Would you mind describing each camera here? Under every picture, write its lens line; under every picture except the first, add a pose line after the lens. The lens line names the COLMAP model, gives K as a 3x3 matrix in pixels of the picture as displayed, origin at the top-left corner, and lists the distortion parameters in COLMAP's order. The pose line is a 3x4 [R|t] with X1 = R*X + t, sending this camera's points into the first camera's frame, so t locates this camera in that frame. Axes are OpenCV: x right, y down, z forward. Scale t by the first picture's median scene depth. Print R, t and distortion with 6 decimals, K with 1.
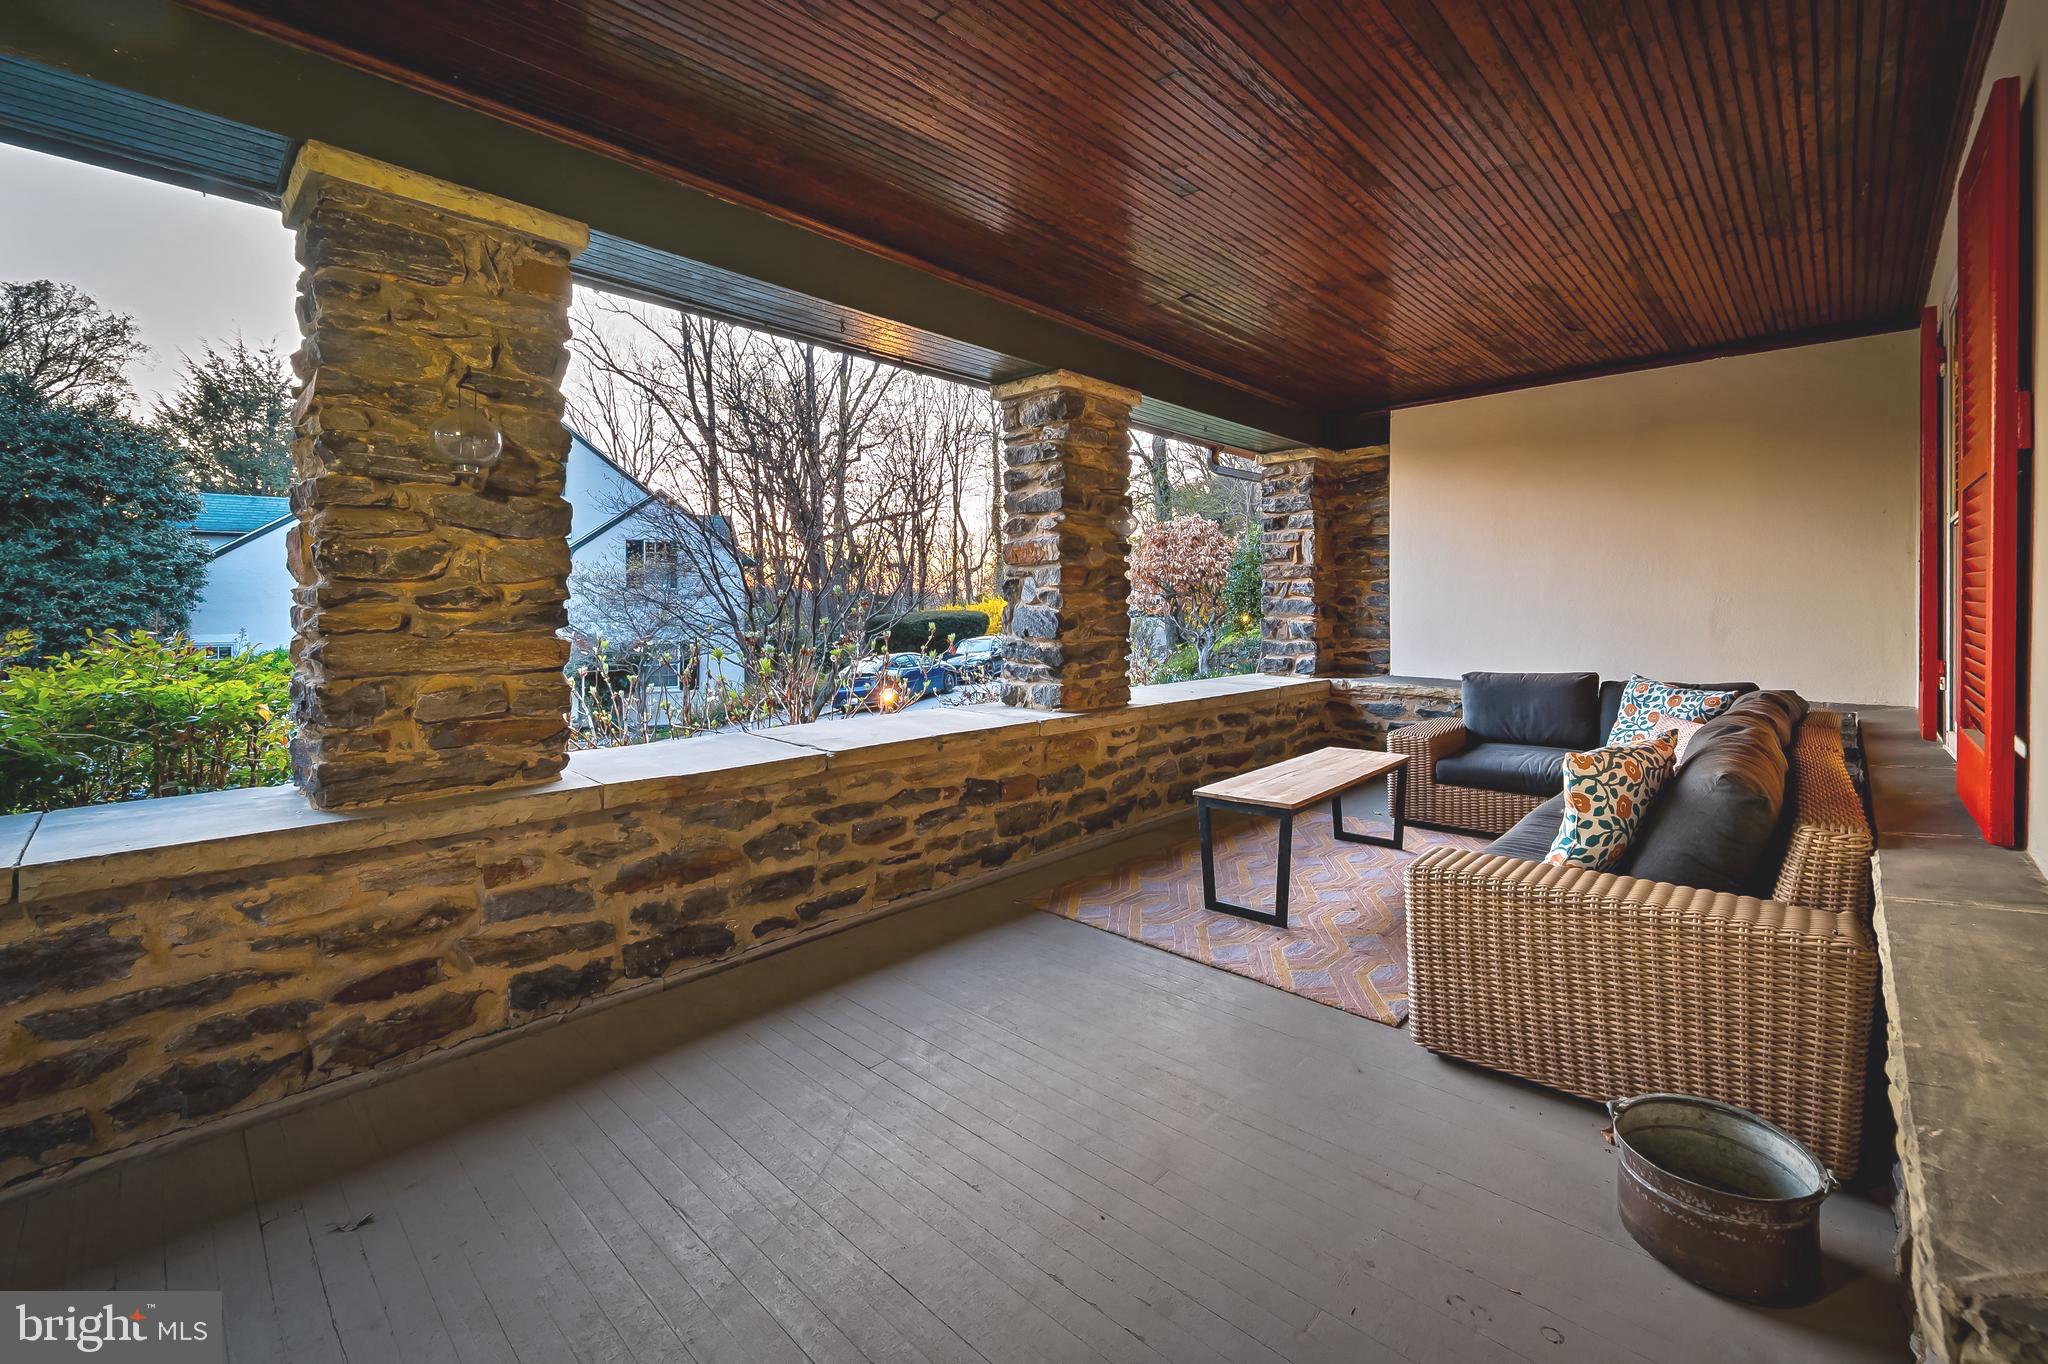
lens RADIAL K [[845.9, 0, 1027.1], [0, 845.9, 605.3], [0, 0, 1]] dist [-0.000316, -0.000130]
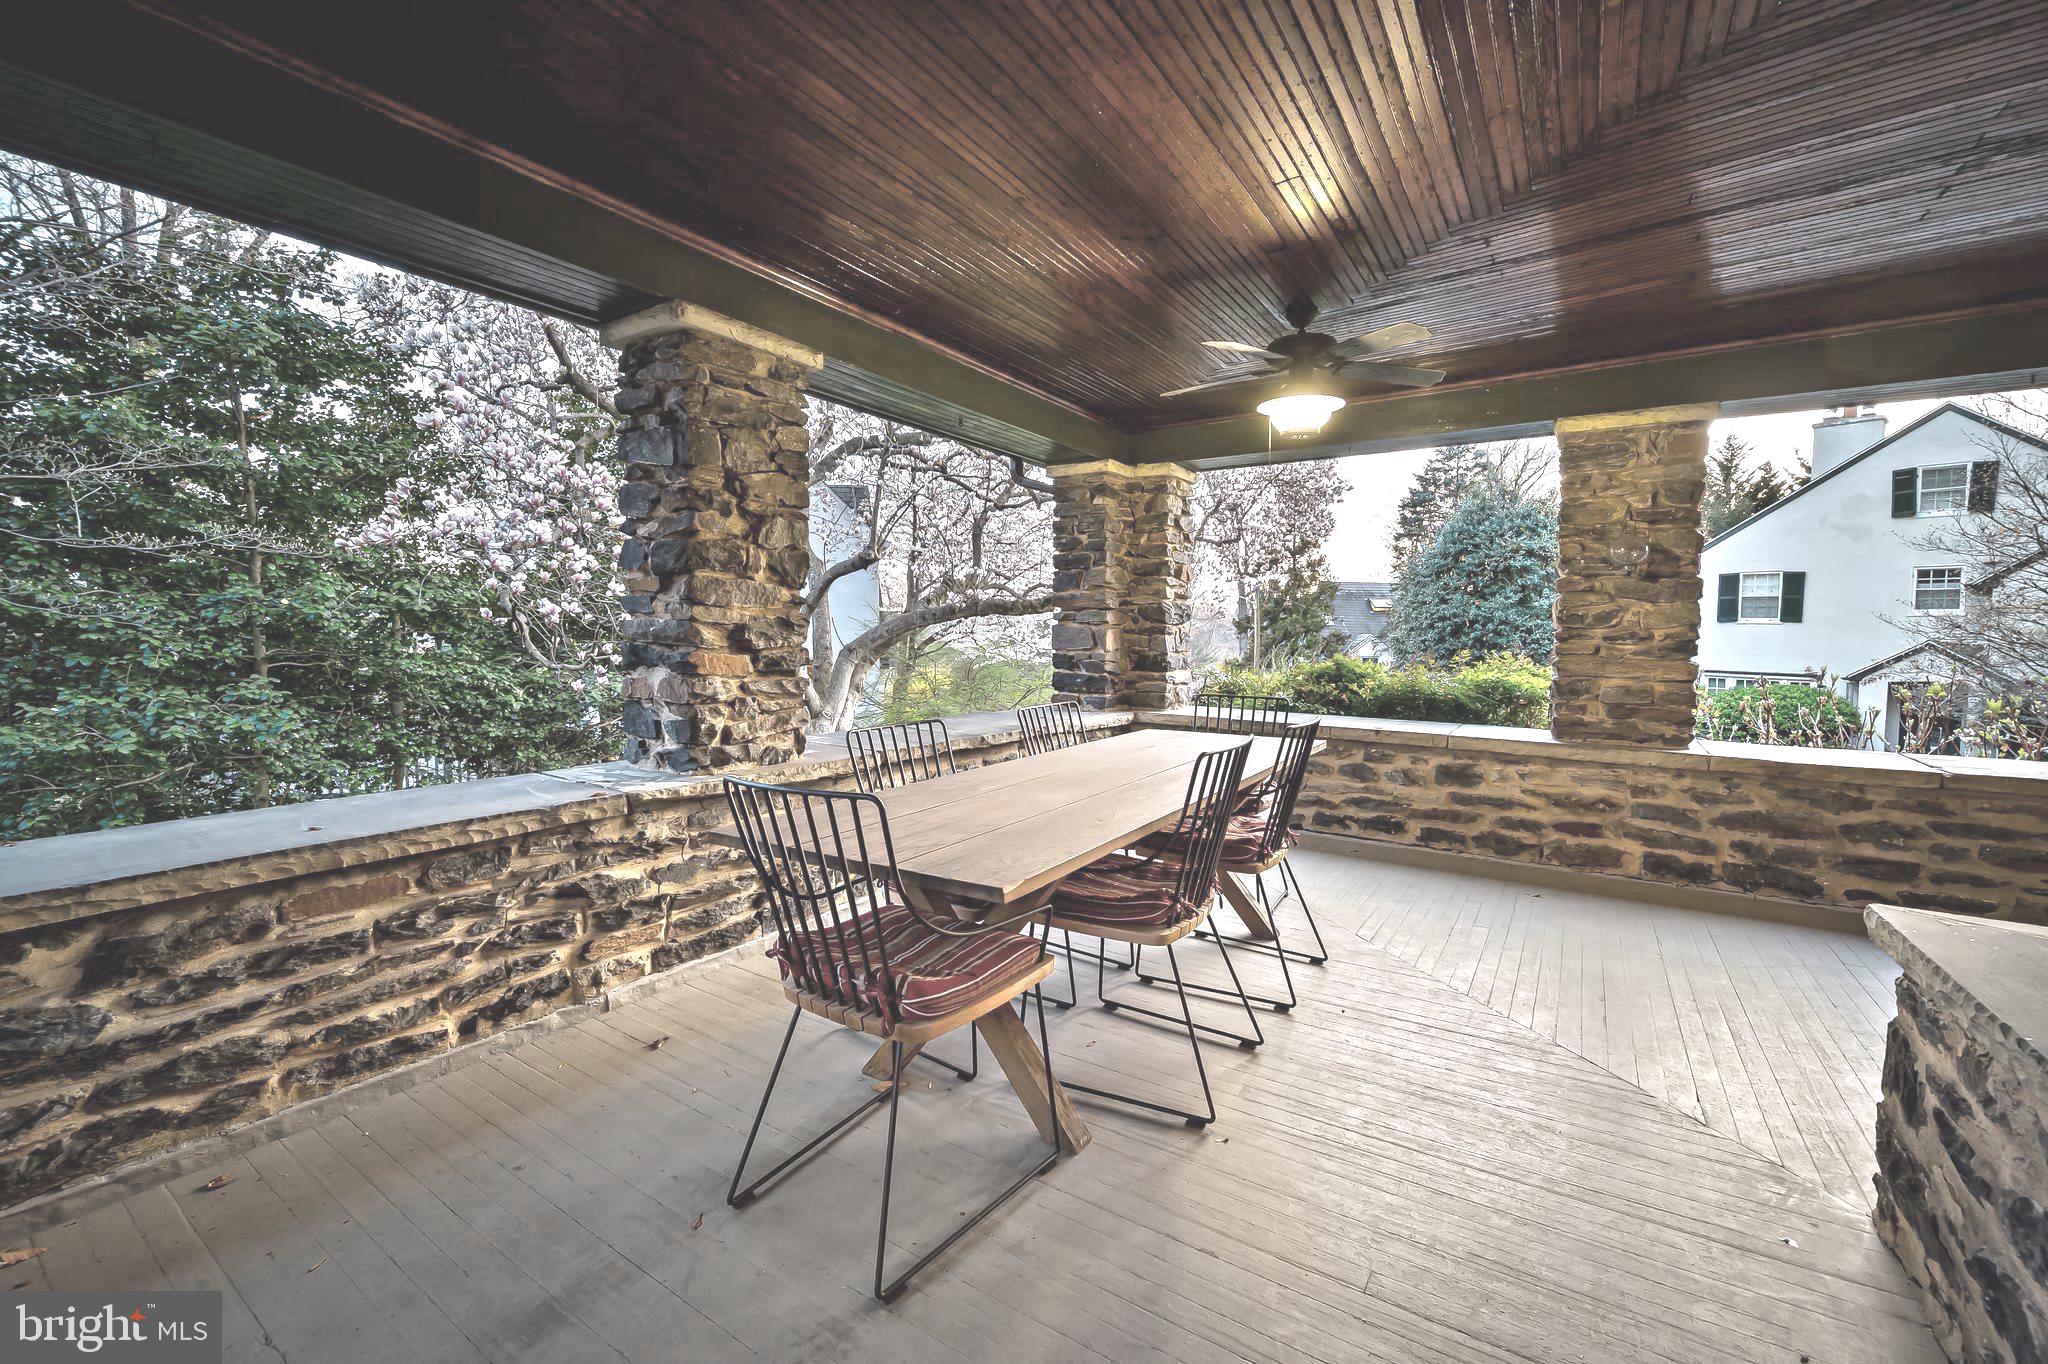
lens RADIAL K [[830.9, 0, 1031.1], [0, 830.9, 656.9], [0, 0, 1]] dist [0.000925, 0.000054]
pose [[0.171113, 0.034537, -0.984646, 0.862779], [-0.014156, 0.999368, 0.032593, -0.006933], [0.985150, 0.008361, 0.171494, -0.563082]]
